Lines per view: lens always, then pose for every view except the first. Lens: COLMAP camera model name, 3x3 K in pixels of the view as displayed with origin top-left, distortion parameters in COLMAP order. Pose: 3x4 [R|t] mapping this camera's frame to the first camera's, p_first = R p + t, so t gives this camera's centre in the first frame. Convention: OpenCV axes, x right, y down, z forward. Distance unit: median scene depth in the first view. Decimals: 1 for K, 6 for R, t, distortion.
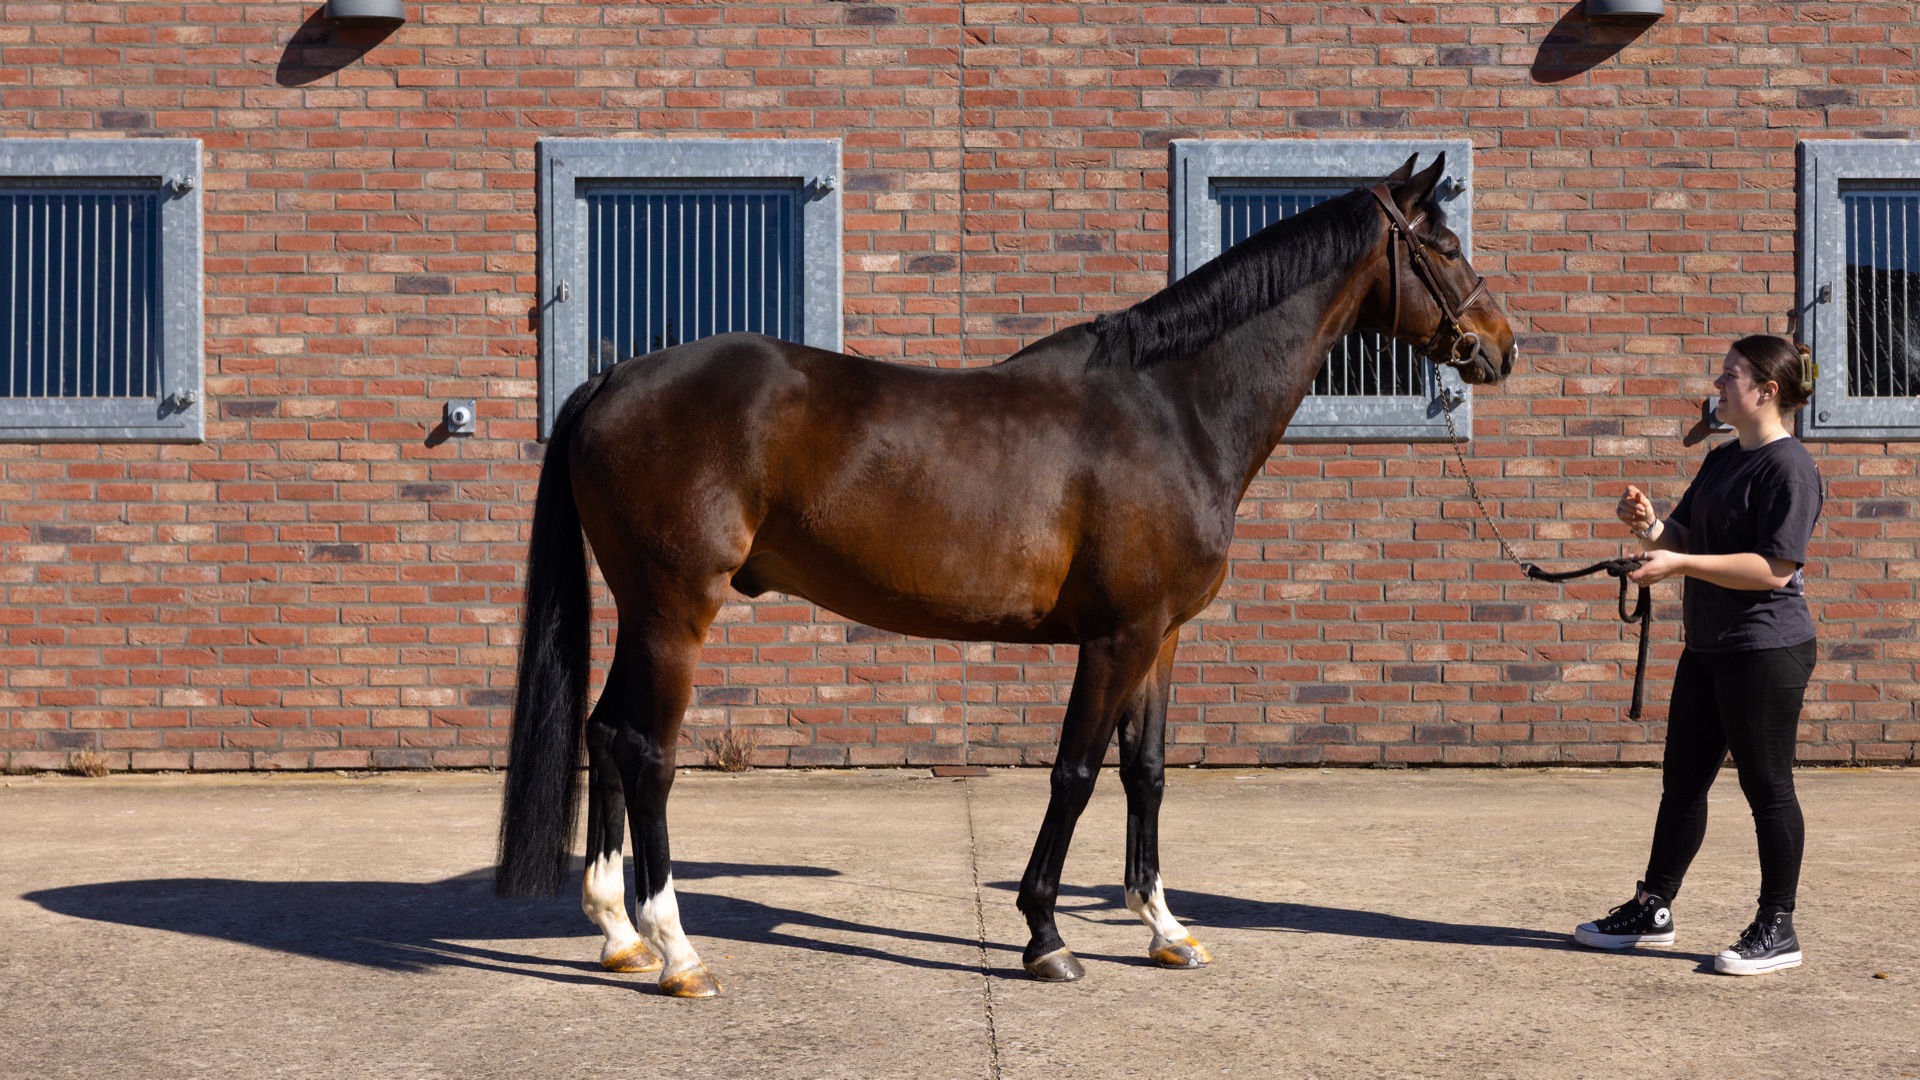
lens RADIAL K [[3230.3, 0, 1005.2], [0, 3230.3, 512.9], [0, 0, 1]] dist [0.016634, 0.000000]
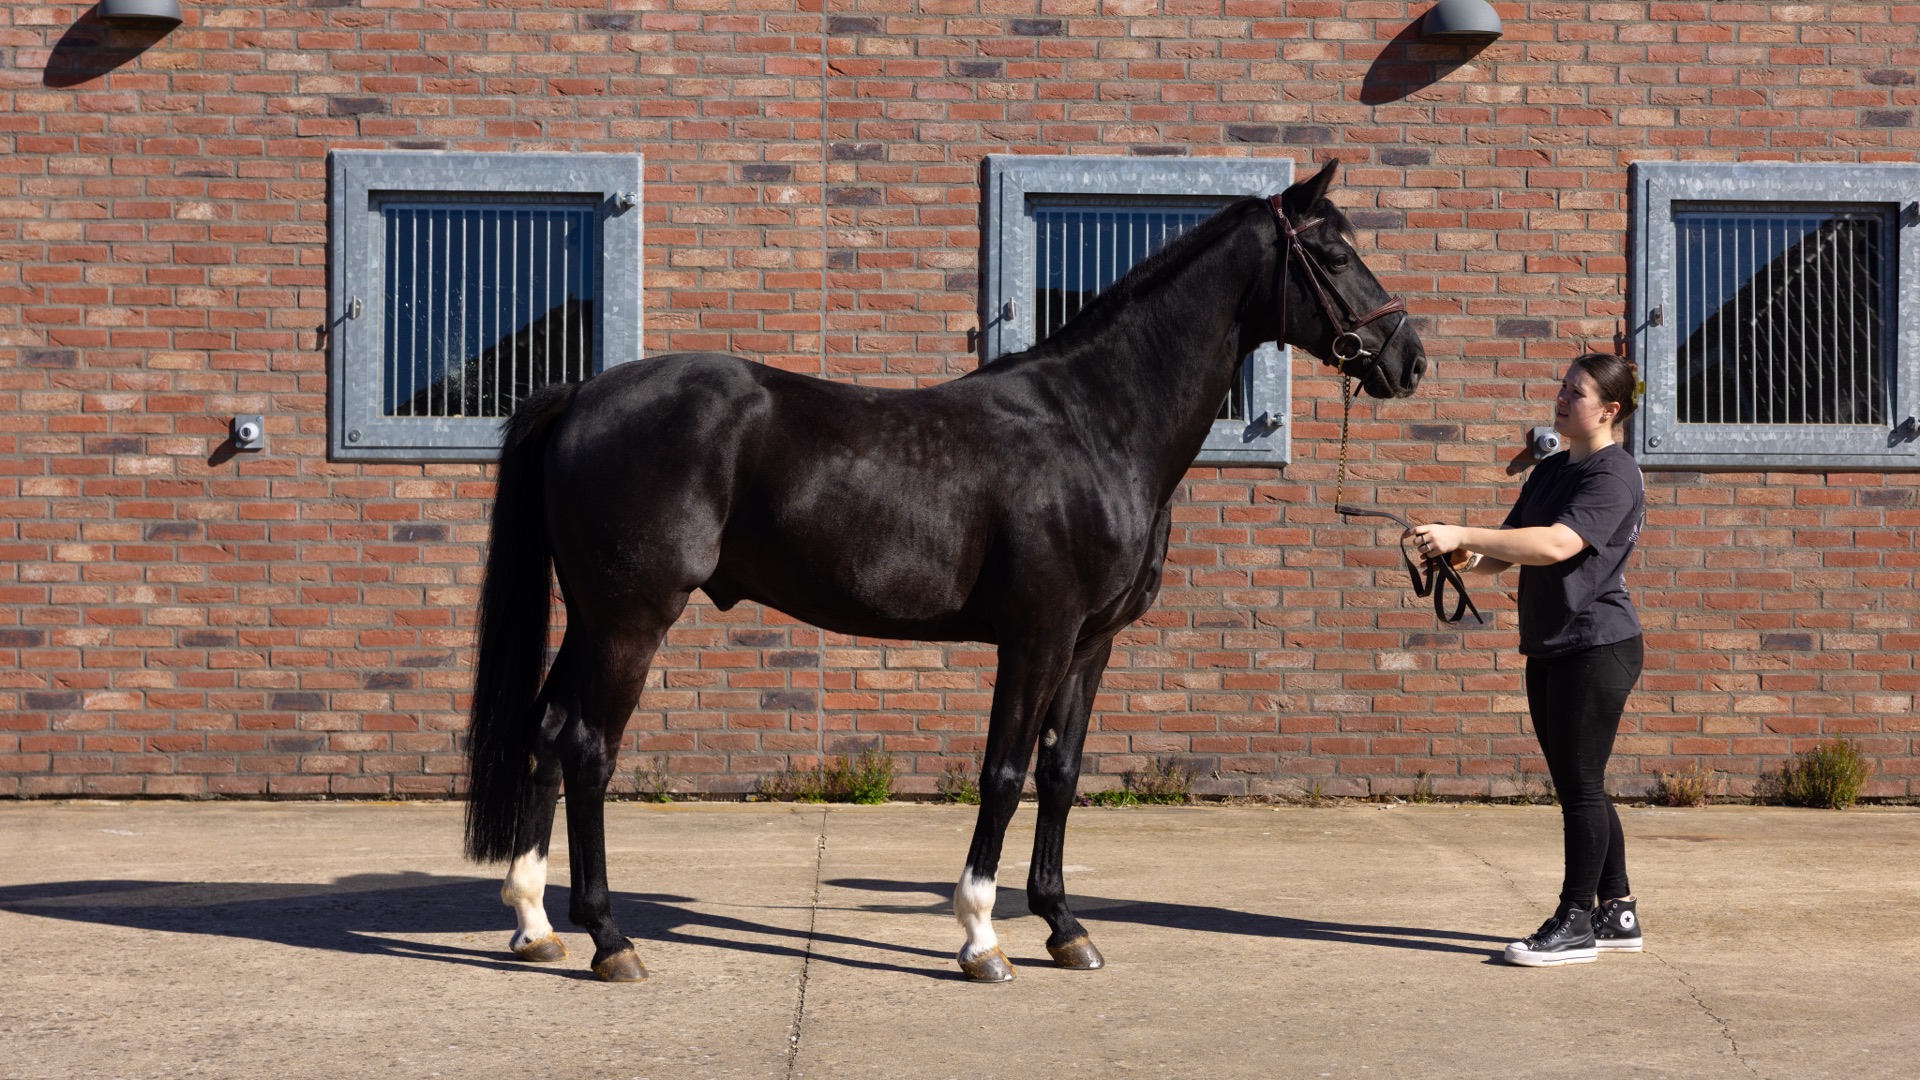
lens RADIAL K [[3326.1, 0, 962.2], [0, 3326.1, 514.0], [0, 0, 1]] dist [0.022547, 0.000000]
pose [[0.999681, 0.008078, 0.023950, 0.410871], [-0.007901, 0.999941, -0.007476, -0.000713], [-0.024009, 0.007285, 0.999685, 0.003505]]
